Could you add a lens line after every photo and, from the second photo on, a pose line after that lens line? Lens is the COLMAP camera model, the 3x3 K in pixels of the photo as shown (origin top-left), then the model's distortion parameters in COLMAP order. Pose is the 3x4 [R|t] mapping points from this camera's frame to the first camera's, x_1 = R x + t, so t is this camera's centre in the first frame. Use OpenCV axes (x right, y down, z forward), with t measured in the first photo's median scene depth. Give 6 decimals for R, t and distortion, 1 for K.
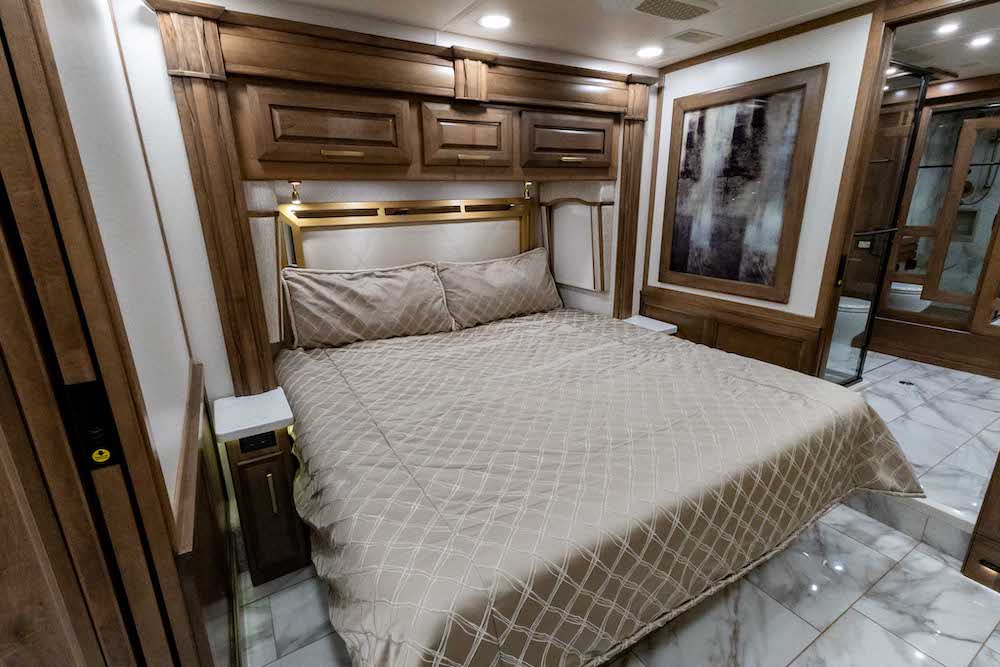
lens RADIAL K [[455.8, 0, 500.0], [0, 455.8, 333.5], [0, 0, 1]] dist [0.007687, 0.000126]
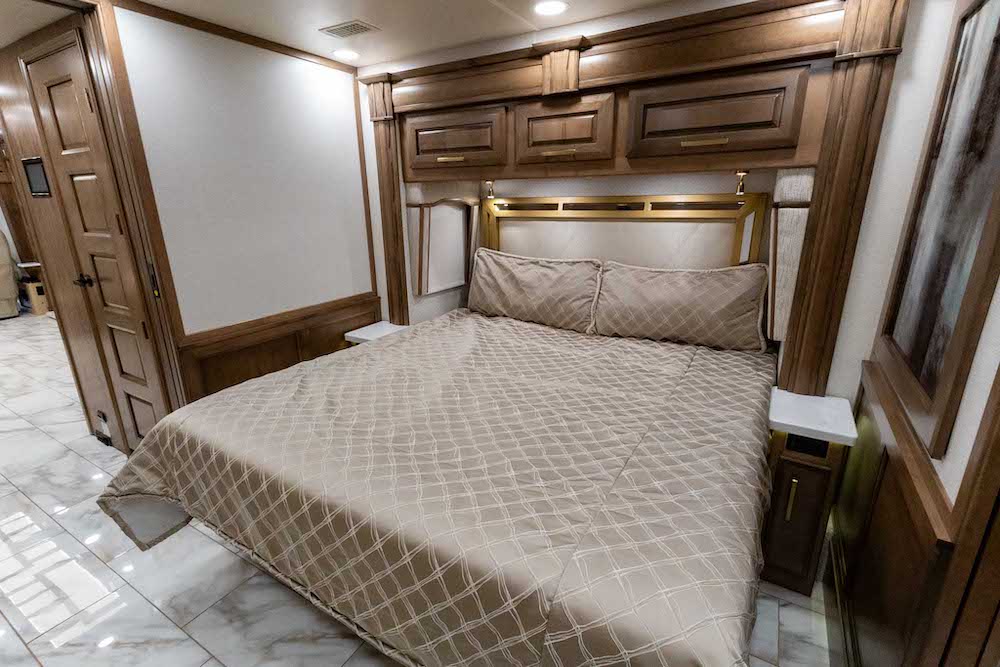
lens RADIAL K [[461.2, 0, 500.0], [0, 461.2, 333.5], [0, 0, 1]] dist [0.017341, -0.000350]
pose [[0.466276, 0.264809, -0.844075, 0.767160], [-0.250304, 0.954648, 0.161228, -0.142073], [0.848490, 0.136099, 0.511412, 0.426627]]
